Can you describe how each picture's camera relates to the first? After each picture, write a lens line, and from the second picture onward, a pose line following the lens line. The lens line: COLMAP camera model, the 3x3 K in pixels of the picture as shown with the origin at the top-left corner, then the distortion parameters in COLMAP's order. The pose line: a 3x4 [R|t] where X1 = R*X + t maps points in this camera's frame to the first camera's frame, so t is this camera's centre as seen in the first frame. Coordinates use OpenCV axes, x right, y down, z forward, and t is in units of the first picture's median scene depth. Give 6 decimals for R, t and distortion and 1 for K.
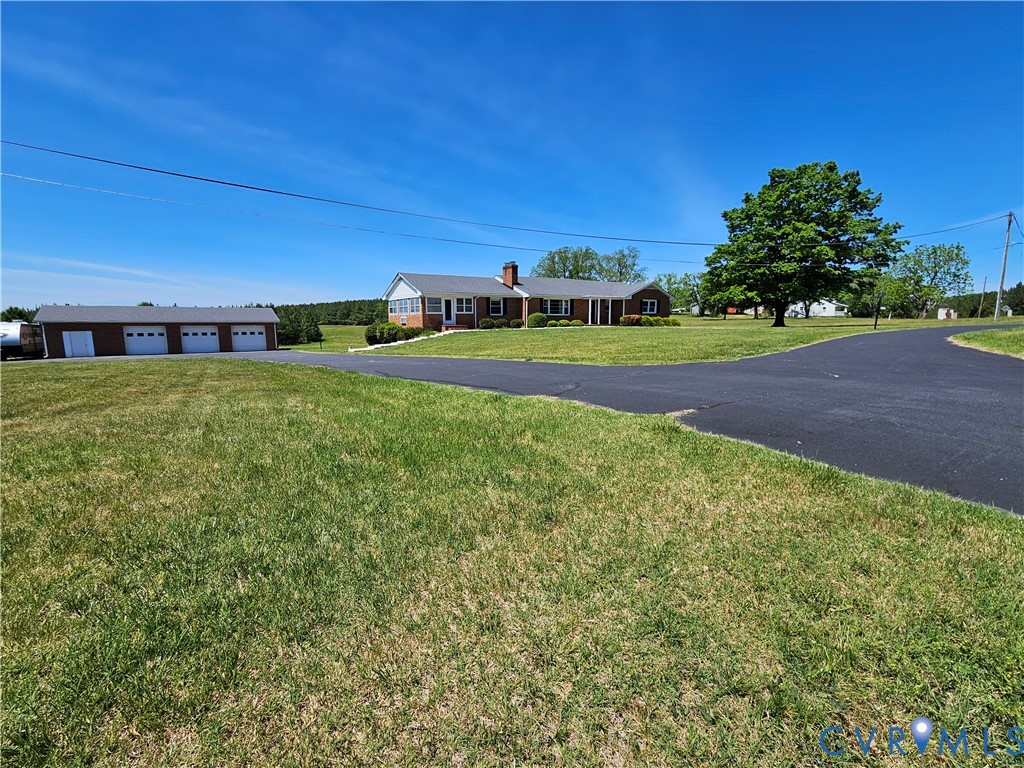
lens RADIAL K [[458.9, 0, 512.0], [0, 458.9, 384.0], [0, 0, 1]] dist [-0.001420, -0.000036]
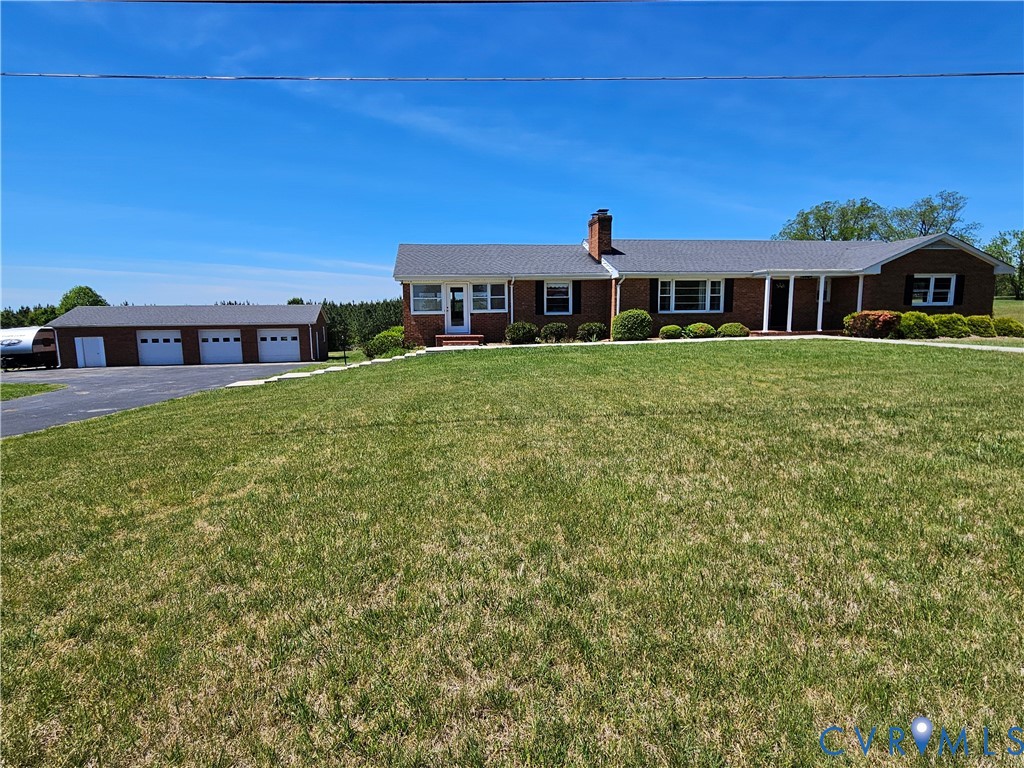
lens RADIAL K [[535.3, 0, 512.0], [0, 535.3, 384.0], [0, 0, 1]] dist [-0.002412, -0.000807]
pose [[0.905989, 0.048103, -0.420560, 0.170527], [-0.048904, 0.998764, 0.008885, -0.070985], [0.420468, 0.012517, 0.907221, 0.410037]]
